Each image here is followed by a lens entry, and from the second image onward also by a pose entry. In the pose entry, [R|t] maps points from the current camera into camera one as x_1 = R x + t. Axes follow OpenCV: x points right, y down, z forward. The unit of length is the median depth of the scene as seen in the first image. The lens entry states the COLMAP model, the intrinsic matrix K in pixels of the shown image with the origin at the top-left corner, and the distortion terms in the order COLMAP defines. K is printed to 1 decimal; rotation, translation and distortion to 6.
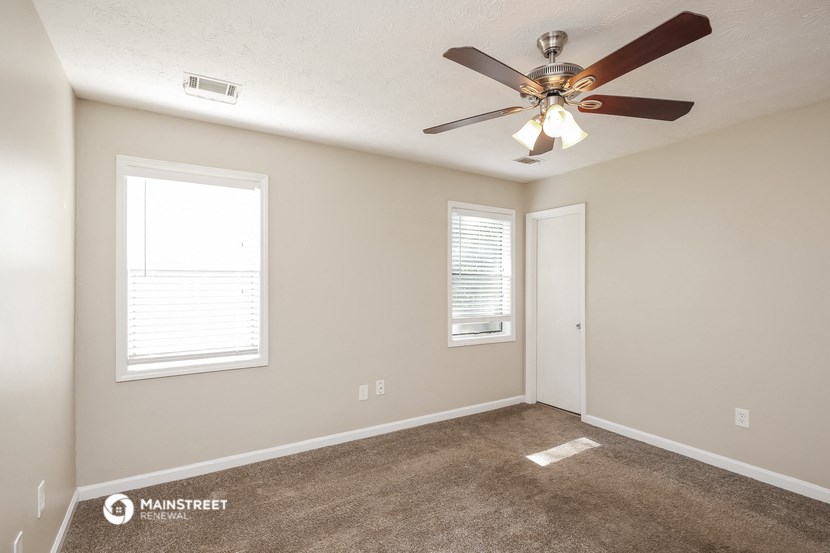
lens RADIAL K [[404.9, 0, 413.2], [0, 404.9, 282.7], [0, 0, 1]] dist [-0.013111, -0.000394]
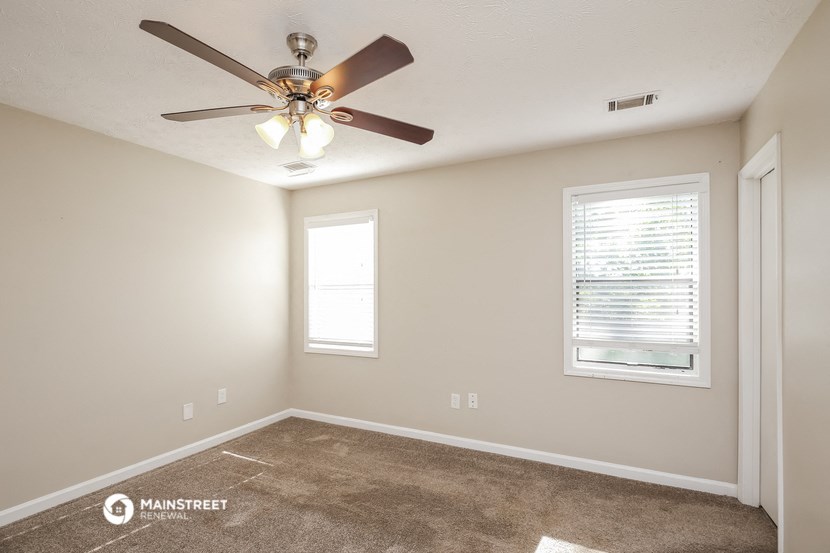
lens RADIAL K [[410.3, 0, 415.5], [0, 410.3, 290.5], [0, 0, 1]] dist [-0.013903, -0.000290]
pose [[0.496631, -0.006632, -0.867936, 0.824011], [0.002939, 0.999978, -0.005960, 0.000294], [0.867957, 0.000409, 0.496640, 0.460646]]
